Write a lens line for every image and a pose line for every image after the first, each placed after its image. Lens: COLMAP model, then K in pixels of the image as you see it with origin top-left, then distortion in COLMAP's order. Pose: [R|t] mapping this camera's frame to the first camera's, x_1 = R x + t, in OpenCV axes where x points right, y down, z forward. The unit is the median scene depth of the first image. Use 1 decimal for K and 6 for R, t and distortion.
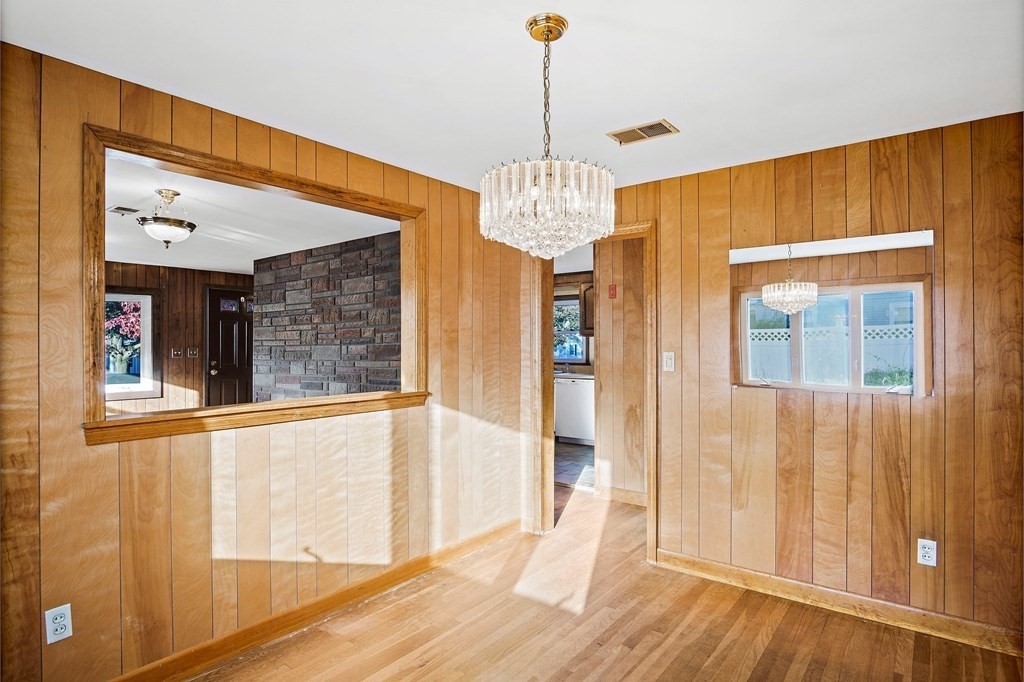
lens RADIAL K [[548.1, 0, 513.0], [0, 548.1, 343.1], [0, 0, 1]] dist [-0.024485, -0.001386]
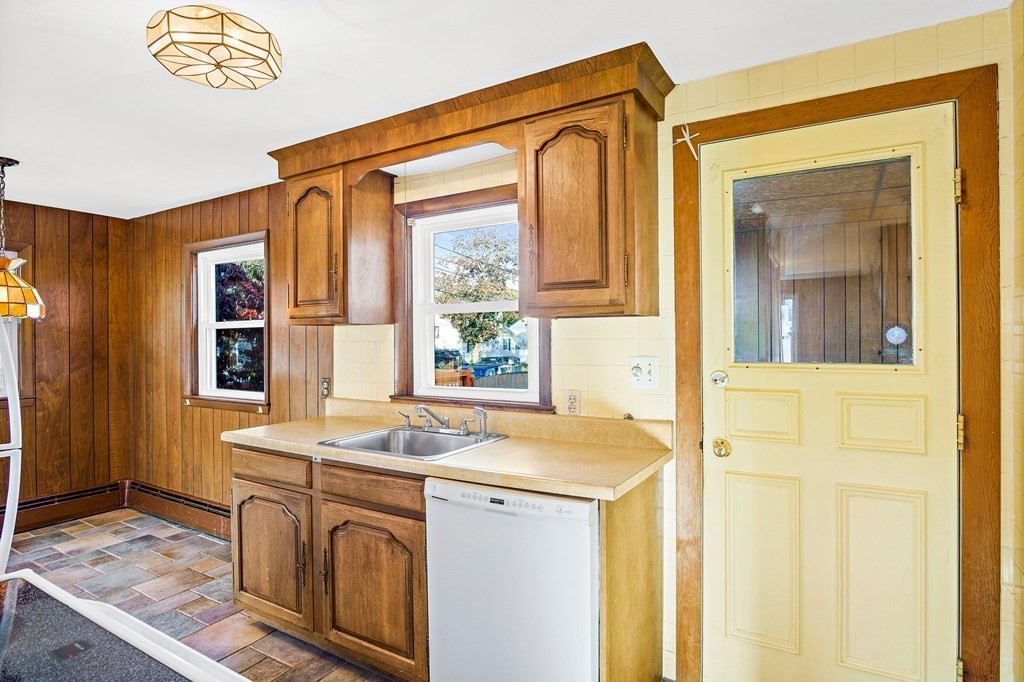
lens RADIAL K [[548.1, 0, 509.0], [0, 548.1, 336.8], [0, 0, 1]] dist [-0.024485, -0.001386]
pose [[0.993633, -0.001618, 0.112649, 0.012053], [0.001665, 0.999999, -0.000328, -0.000263], [-0.112649, 0.000514, 0.993635, 0.103045]]
